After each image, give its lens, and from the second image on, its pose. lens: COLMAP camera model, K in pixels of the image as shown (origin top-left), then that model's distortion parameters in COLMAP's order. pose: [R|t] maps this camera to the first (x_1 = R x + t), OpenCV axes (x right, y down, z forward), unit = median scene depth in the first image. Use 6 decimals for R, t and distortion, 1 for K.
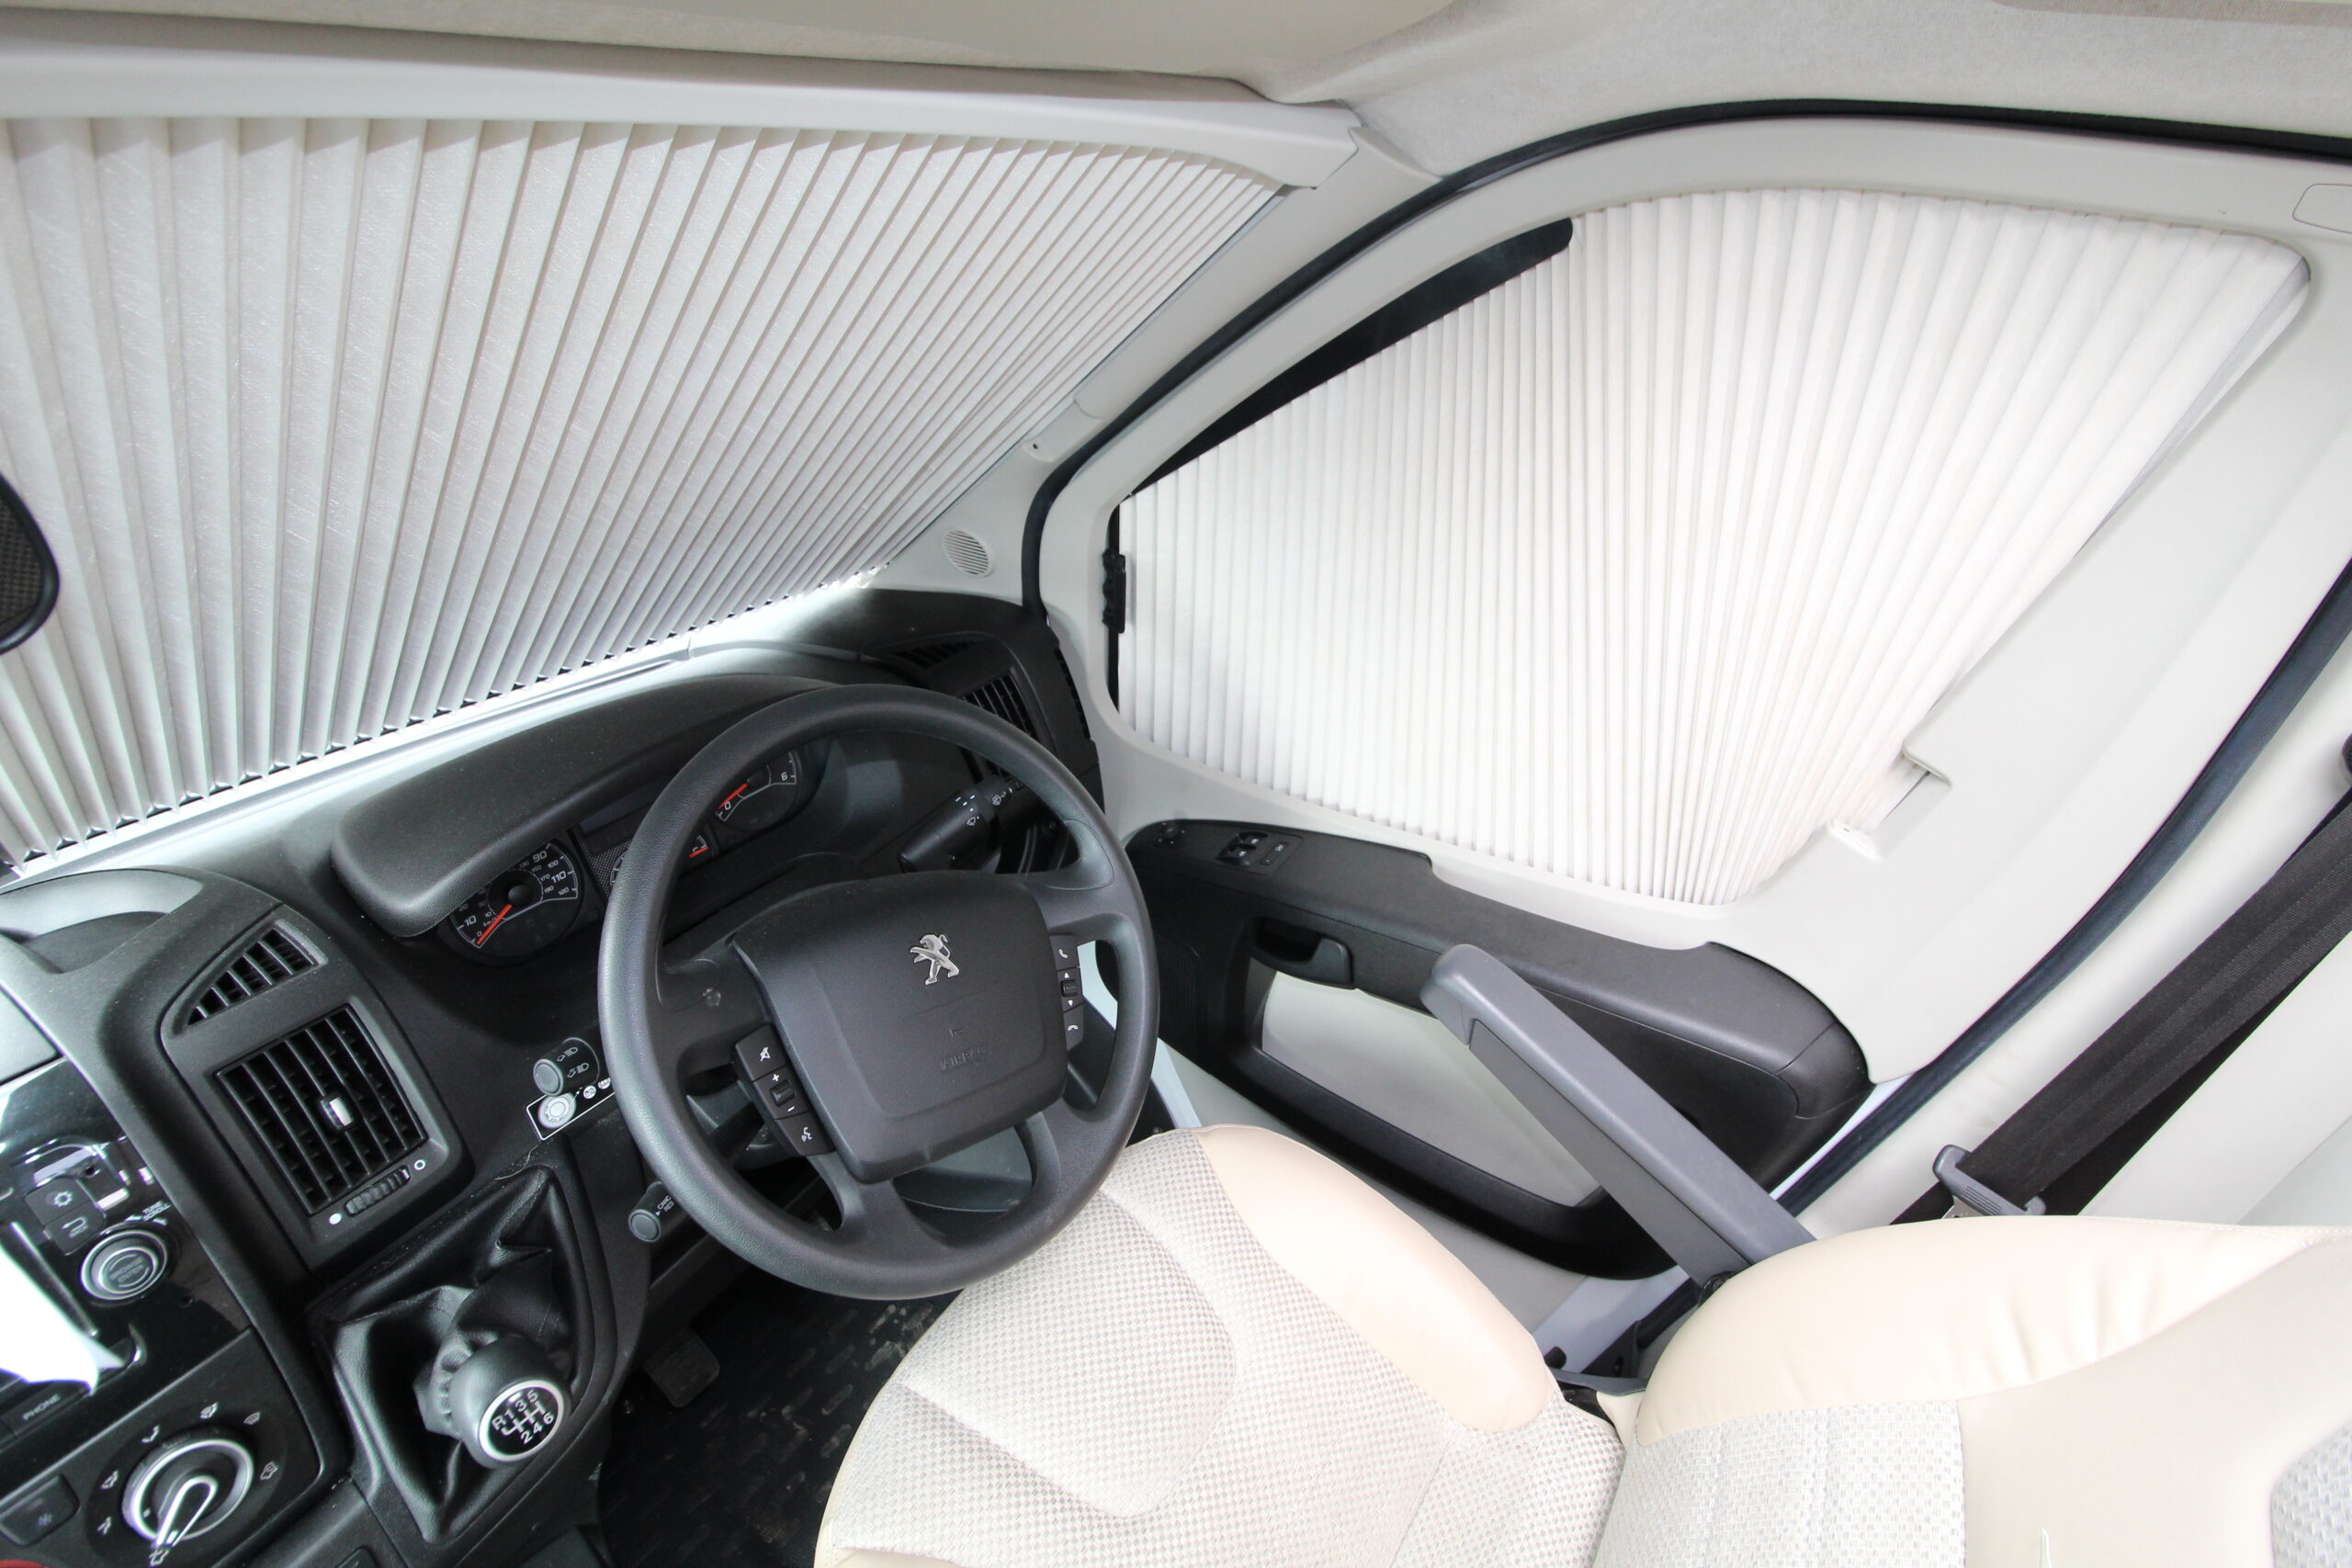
lens RADIAL K [[1067.8, 0, 1176.0], [0, 1067.8, 784.0], [0, 0, 1]] dist [-0.010925, -0.001015]
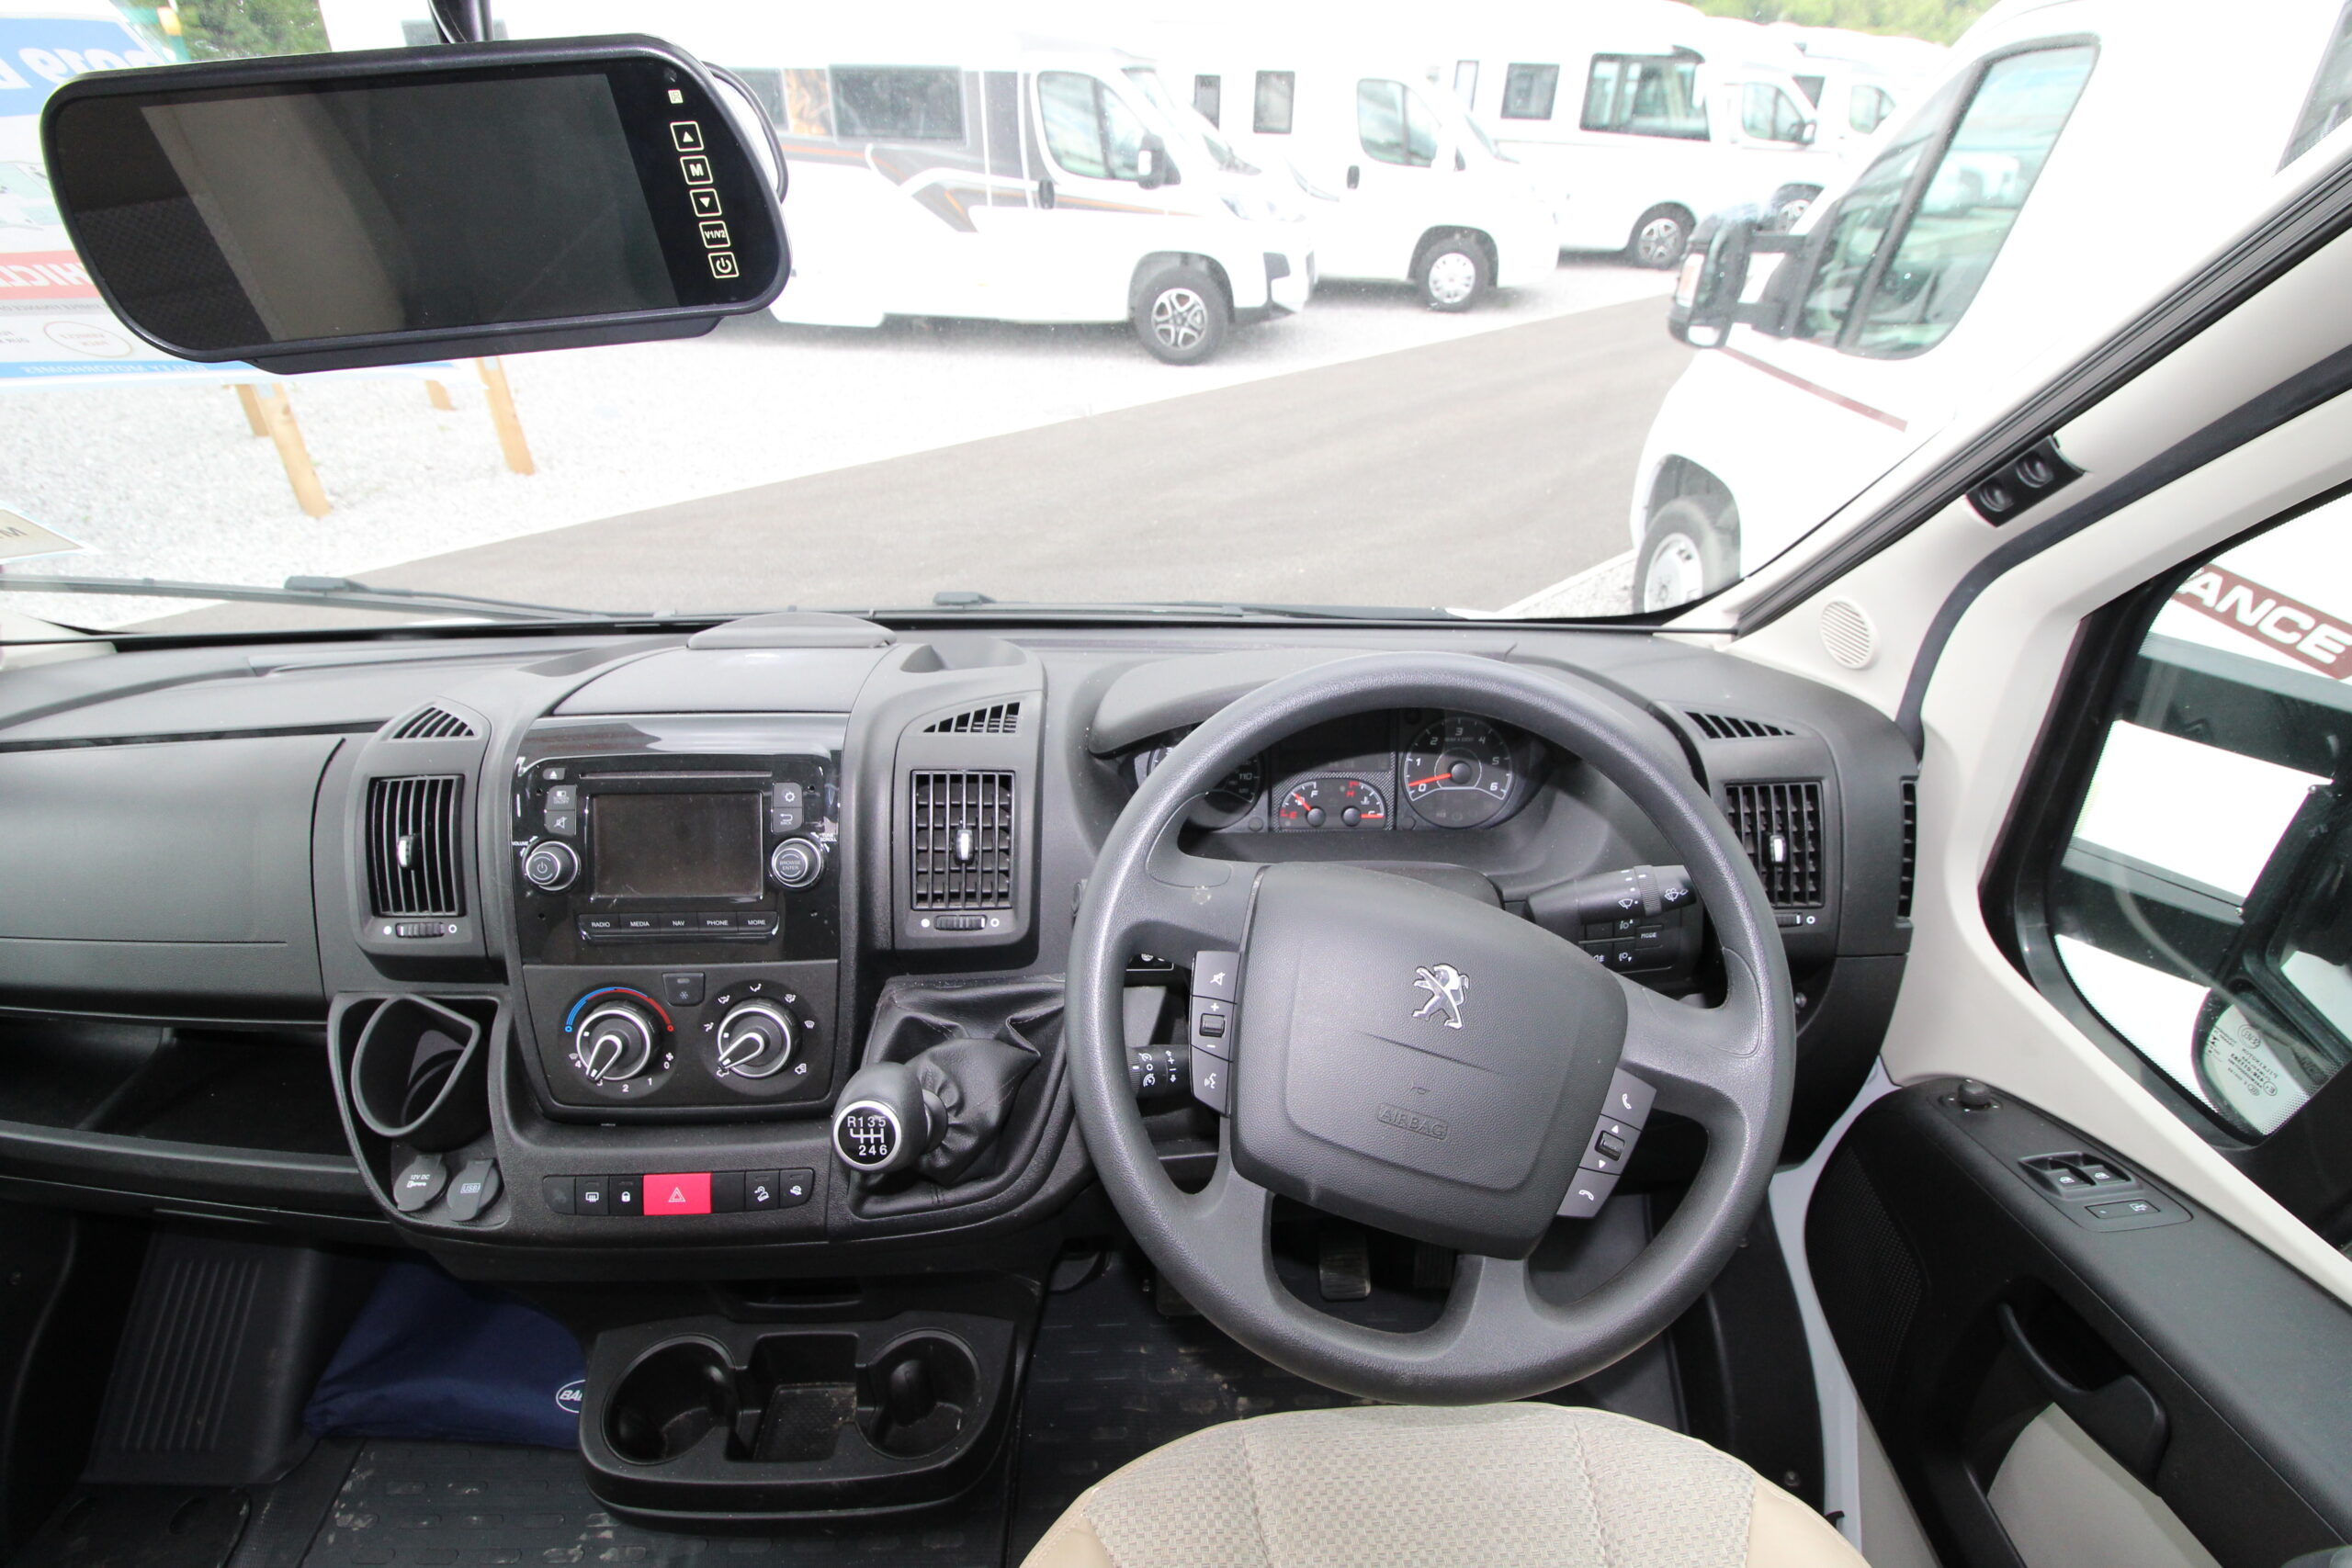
lens RADIAL K [[1096.0, 0, 1176.2], [0, 1096.0, 738.4], [0, 0, 1]] dist [0.001122, -0.000004]
pose [[0.628936, 0.343479, -0.697468, 0.166648], [-0.421535, 0.904458, 0.065298, 0.014384], [0.653259, 0.252939, 0.713635, 0.209357]]
